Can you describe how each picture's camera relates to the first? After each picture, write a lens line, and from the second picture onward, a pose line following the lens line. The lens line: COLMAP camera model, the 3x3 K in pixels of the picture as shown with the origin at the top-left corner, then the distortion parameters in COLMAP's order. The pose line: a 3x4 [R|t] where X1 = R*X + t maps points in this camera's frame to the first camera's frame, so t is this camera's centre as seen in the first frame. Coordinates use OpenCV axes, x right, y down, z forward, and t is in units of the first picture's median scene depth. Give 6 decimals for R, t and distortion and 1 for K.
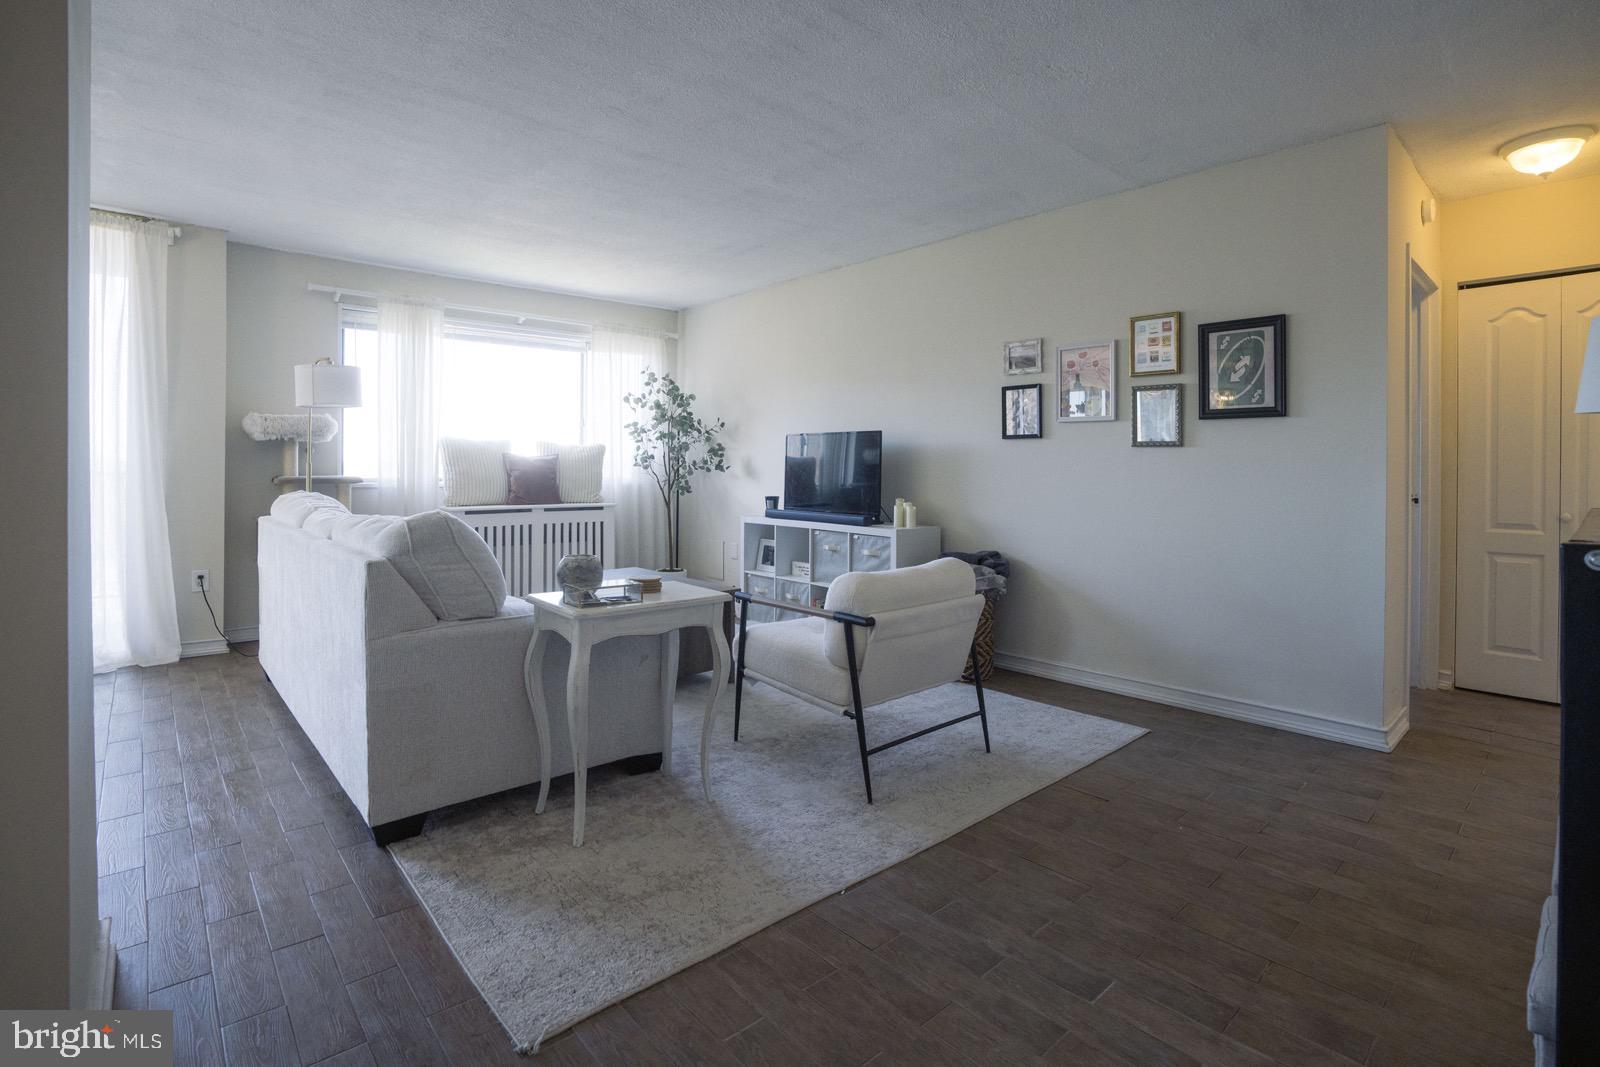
lens RADIAL K [[774.0, 0, 796.6], [0, 774.0, 472.9], [0, 0, 1]] dist [-0.064009, 0.025960]
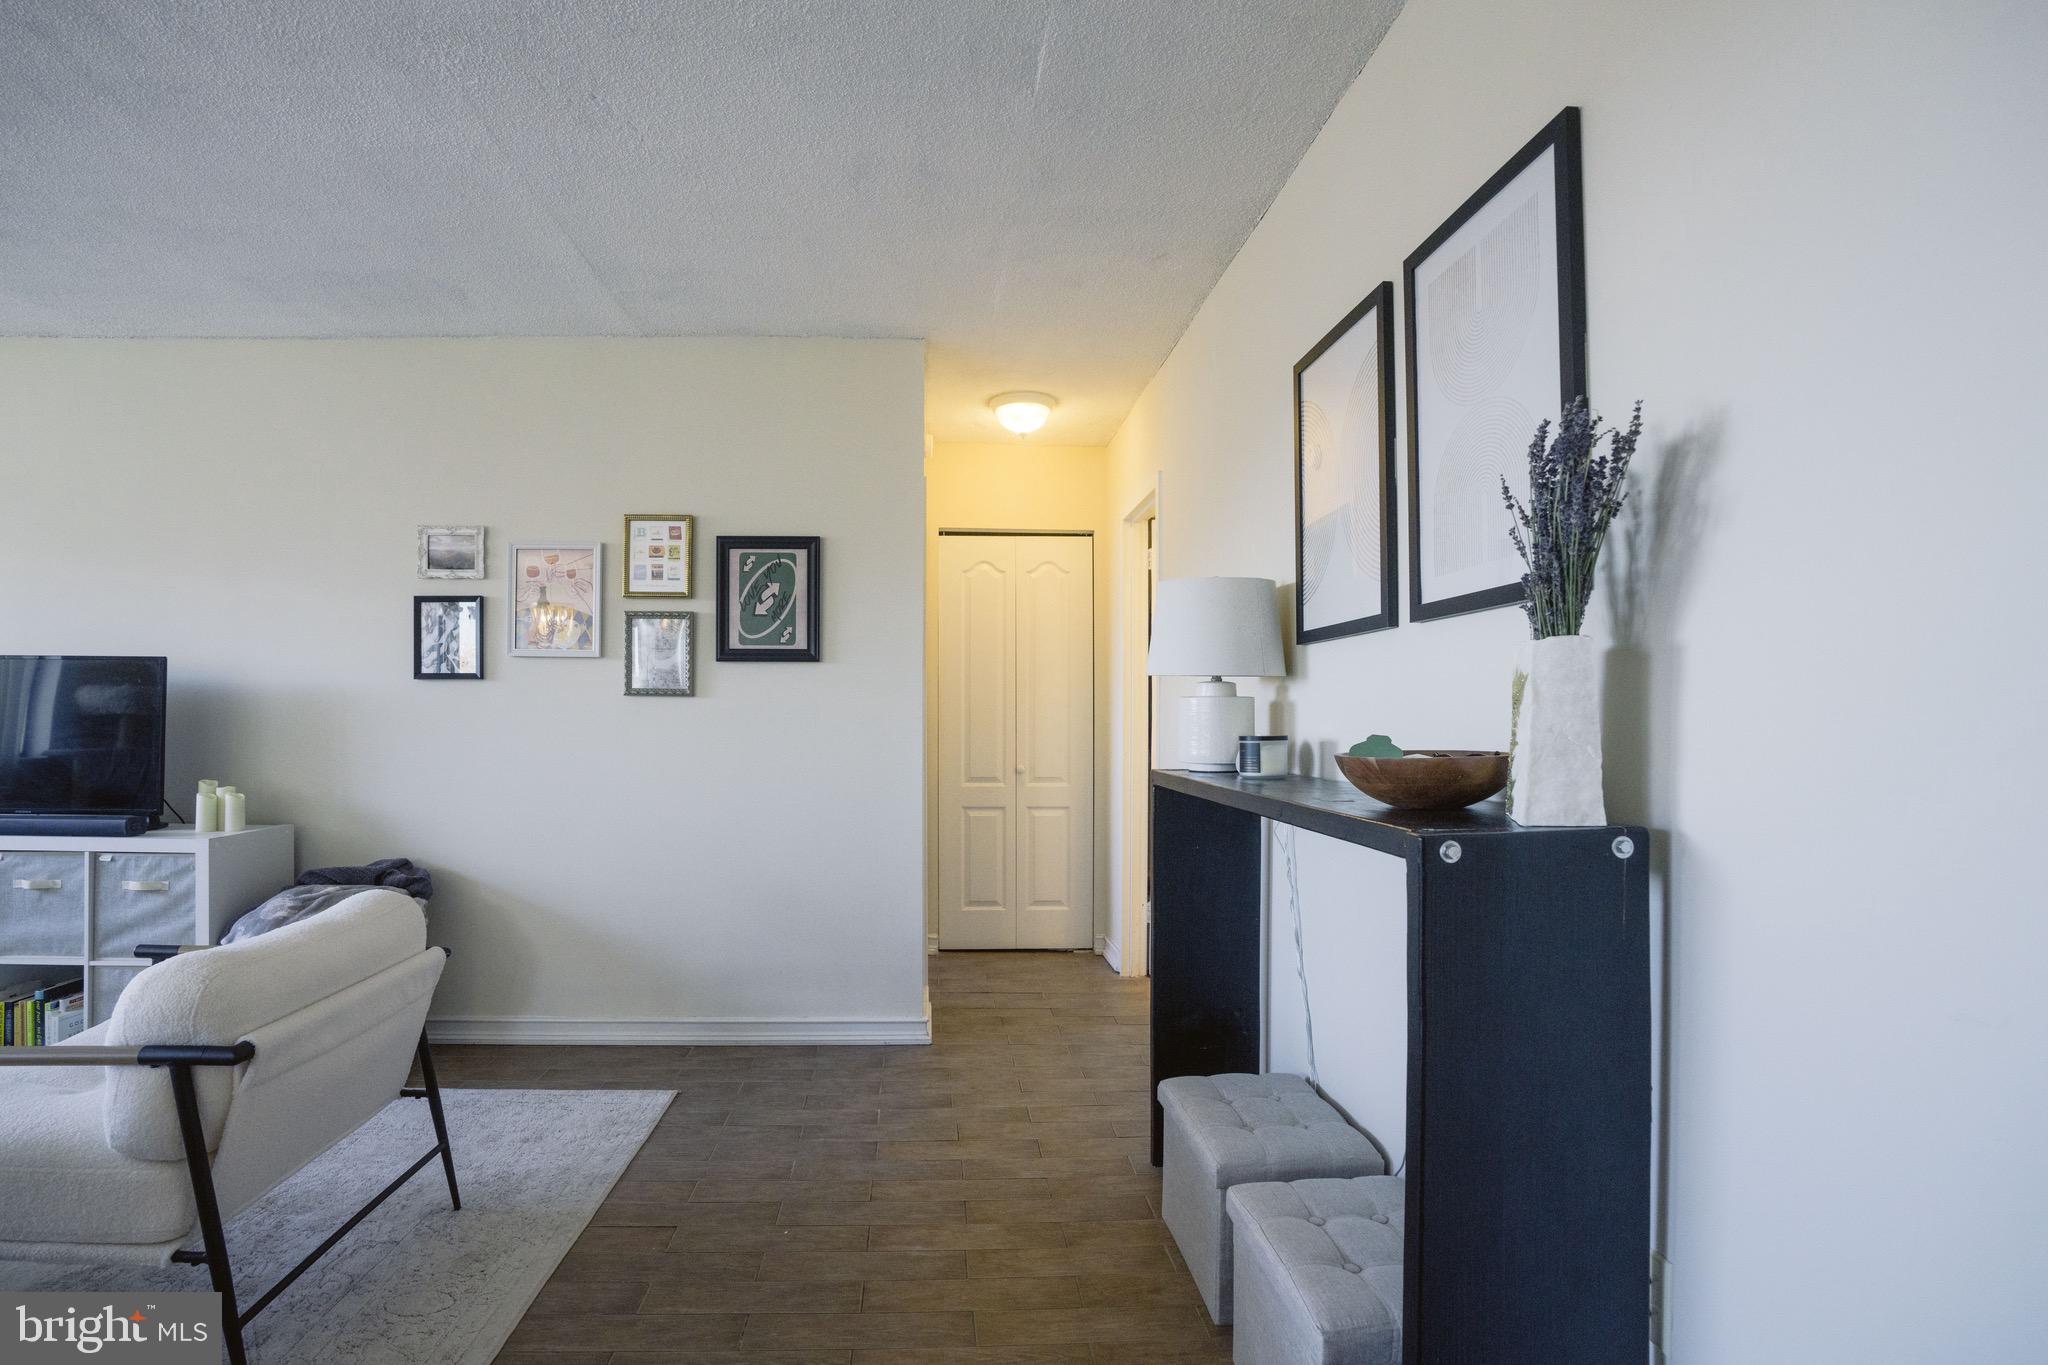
lens RADIAL K [[985.7, 0, 1014.4], [0, 985.7, 712.9], [0, 0, 1]] dist [-0.066472, 0.026377]
pose [[0.632426, 0.001302, 0.774620, -0.040496], [0.006167, 0.999958, -0.006716, -0.009956], [-0.774597, 0.009024, 0.632391, 0.152347]]
